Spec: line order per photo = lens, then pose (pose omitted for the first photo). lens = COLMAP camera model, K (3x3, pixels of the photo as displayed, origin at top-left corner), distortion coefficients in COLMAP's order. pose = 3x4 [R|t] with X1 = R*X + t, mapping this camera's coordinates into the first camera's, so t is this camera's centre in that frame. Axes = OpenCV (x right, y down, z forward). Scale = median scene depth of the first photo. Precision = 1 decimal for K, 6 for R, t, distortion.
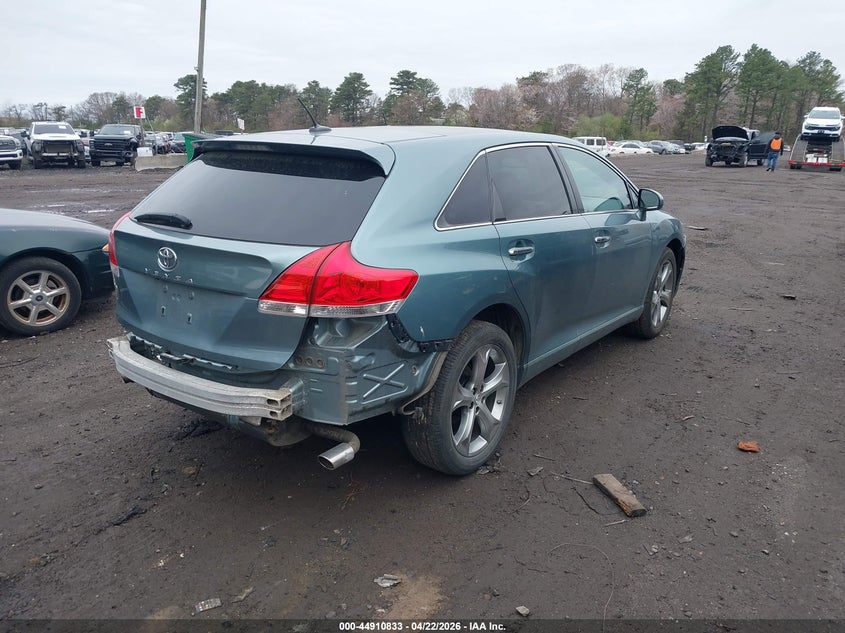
lens RADIAL K [[728.8, 0, 421.7], [0, 728.8, 320.8], [0, 0, 1]] dist [0.015701, -0.048995]
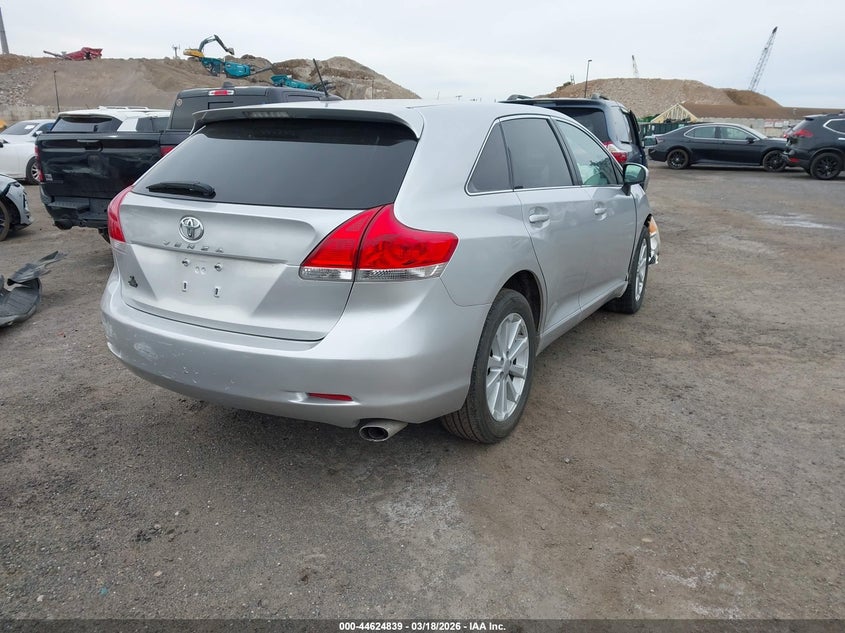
lens RADIAL K [[728.8, 0, 428.8], [0, 728.8, 315.0], [0, 0, 1]] dist [0.015701, -0.048995]
pose [[0.993826, -0.037314, 0.104490, -0.126724], [0.038197, 0.999249, -0.006467, 0.038257], [-0.104171, 0.010418, 0.994505, 0.021640]]
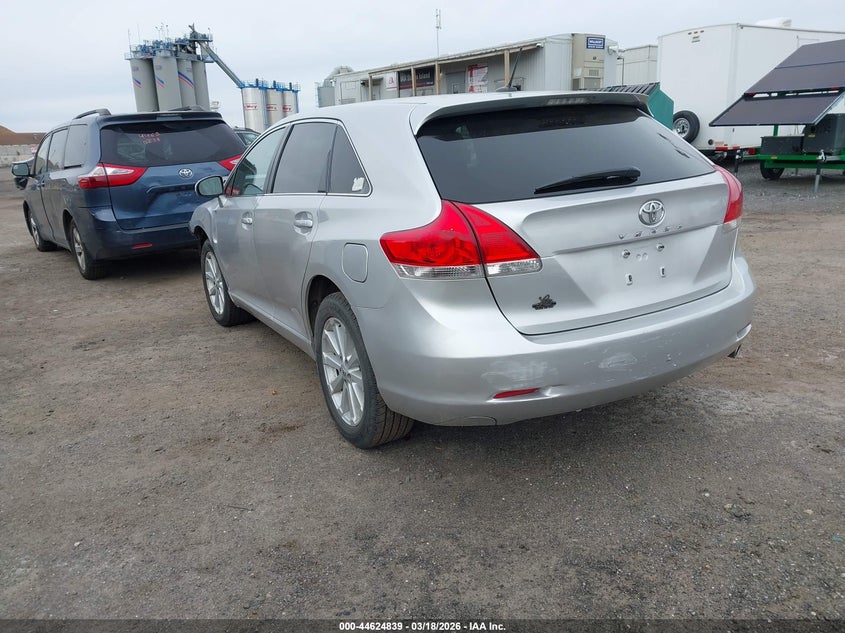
lens RADIAL K [[728.8, 0, 401.6], [0, 728.8, 311.7], [0, 0, 1]] dist [0.015701, -0.048995]
pose [[0.361812, -0.260900, 0.894999, -1.035197], [0.306942, 0.939851, 0.149890, -0.153252], [-0.880272, 0.220481, 0.420130, 0.711176]]
